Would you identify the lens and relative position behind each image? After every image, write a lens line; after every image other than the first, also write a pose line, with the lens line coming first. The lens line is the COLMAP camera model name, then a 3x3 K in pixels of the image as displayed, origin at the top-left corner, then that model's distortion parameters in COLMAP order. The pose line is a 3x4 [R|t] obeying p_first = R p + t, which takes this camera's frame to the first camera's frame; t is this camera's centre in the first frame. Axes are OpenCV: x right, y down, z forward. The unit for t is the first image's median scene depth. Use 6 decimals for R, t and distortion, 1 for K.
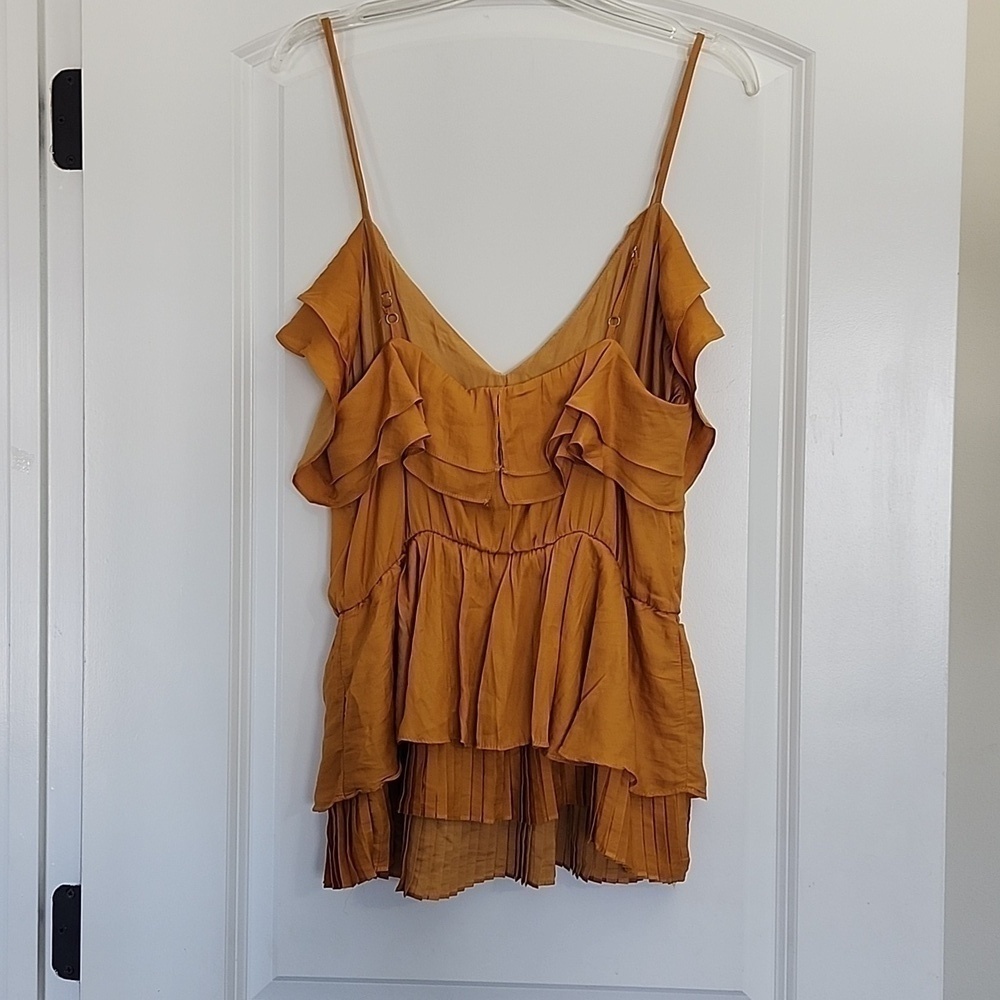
lens RADIAL K [[1511.4, 0, 504.7], [0, 1511.4, 470.1], [0, 0, 1]] dist [0.162179, -0.372246]
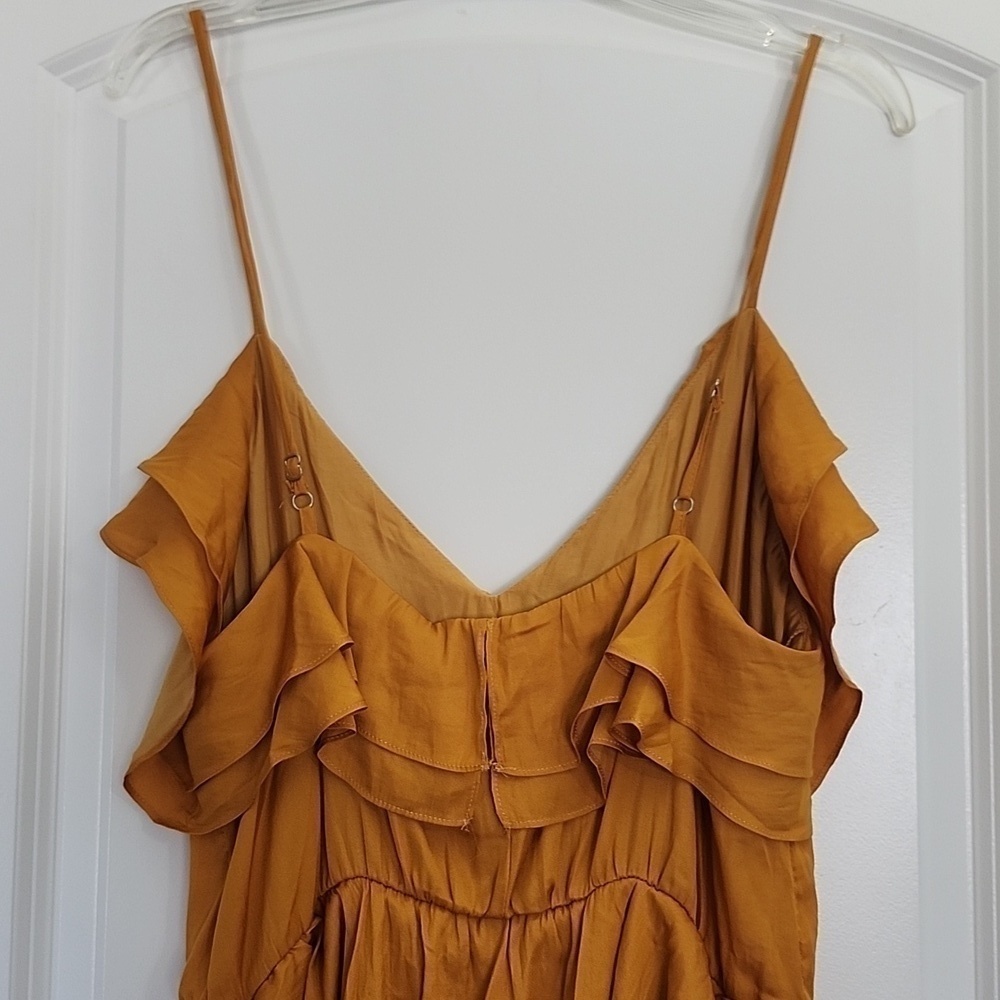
lens RADIAL K [[1511.4, 0, 504.7], [0, 1511.4, 470.1], [0, 0, 1]] dist [0.162179, -0.372246]
pose [[0.999058, -0.000623, 0.043401, -0.021949], [0.005627, 0.993316, -0.115290, -0.044429], [-0.043039, 0.115425, 0.992383, 0.420432]]
